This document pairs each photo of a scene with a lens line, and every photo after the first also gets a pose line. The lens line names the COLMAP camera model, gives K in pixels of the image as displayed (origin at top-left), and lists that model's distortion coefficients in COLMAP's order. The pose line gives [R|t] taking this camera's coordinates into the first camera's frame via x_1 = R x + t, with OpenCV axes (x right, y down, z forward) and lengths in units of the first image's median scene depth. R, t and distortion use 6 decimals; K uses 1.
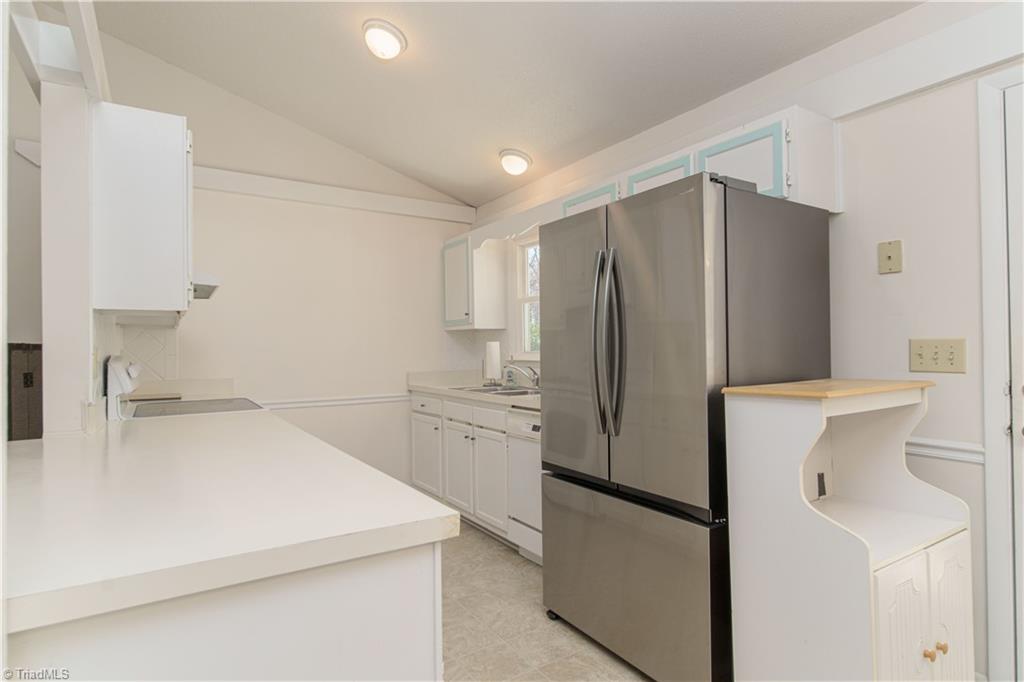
lens RADIAL K [[532.3, 0, 517.3], [0, 532.3, 343.9], [0, 0, 1]] dist [0.006178, -0.000045]
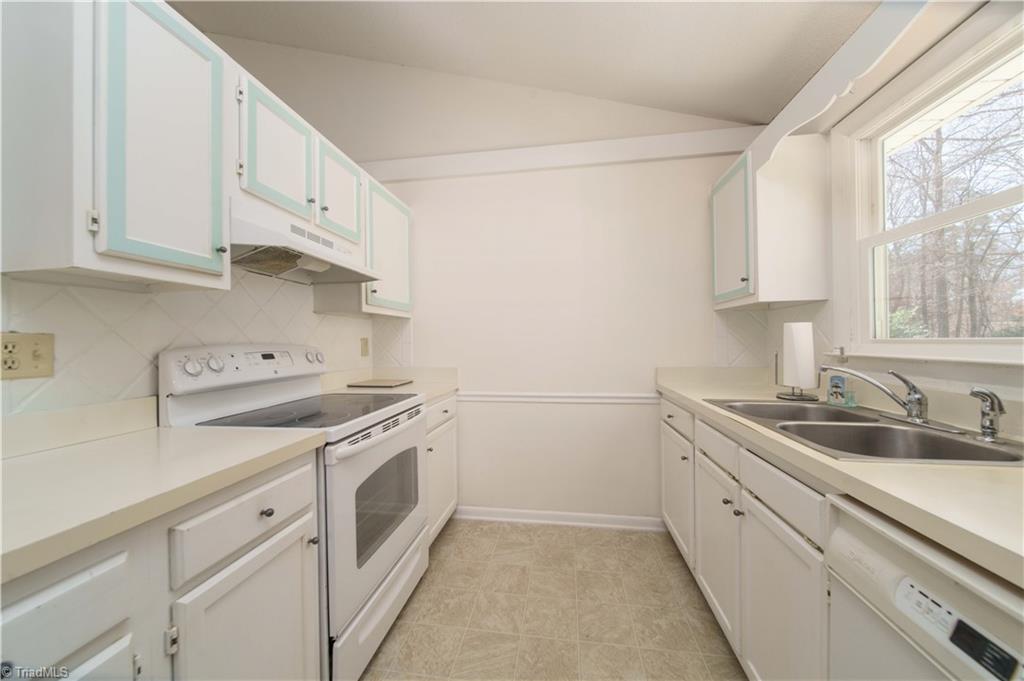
lens RADIAL K [[370.2, 0, 514.2], [0, 370.2, 342.0], [0, 0, 1]] dist [0.006371, -0.000907]
pose [[0.748367, 0.002479, -0.663281, -0.008665], [0.010616, 0.999820, 0.015715, 0.007347], [0.663200, -0.018803, 0.748206, 0.498395]]
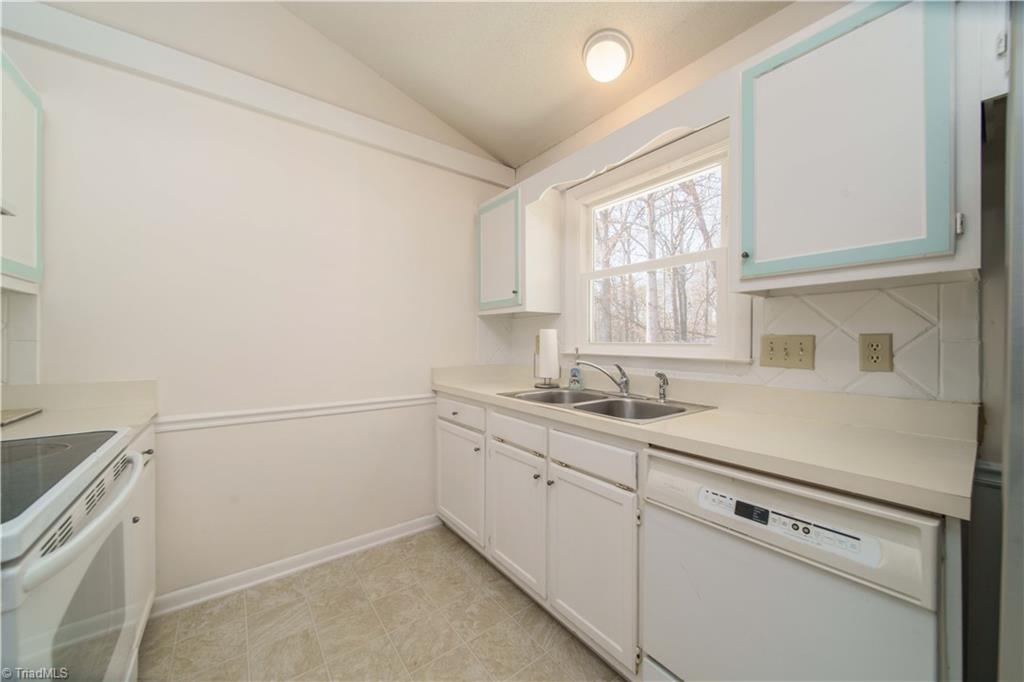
lens RADIAL K [[370.2, 0, 516.7], [0, 370.2, 341.6], [0, 0, 1]] dist [0.006371, -0.000907]
pose [[0.997442, 0.012604, 0.070355, -0.128666], [-0.013460, 0.999841, 0.011710, 0.007931], [-0.070196, -0.012627, 0.997453, 0.478017]]
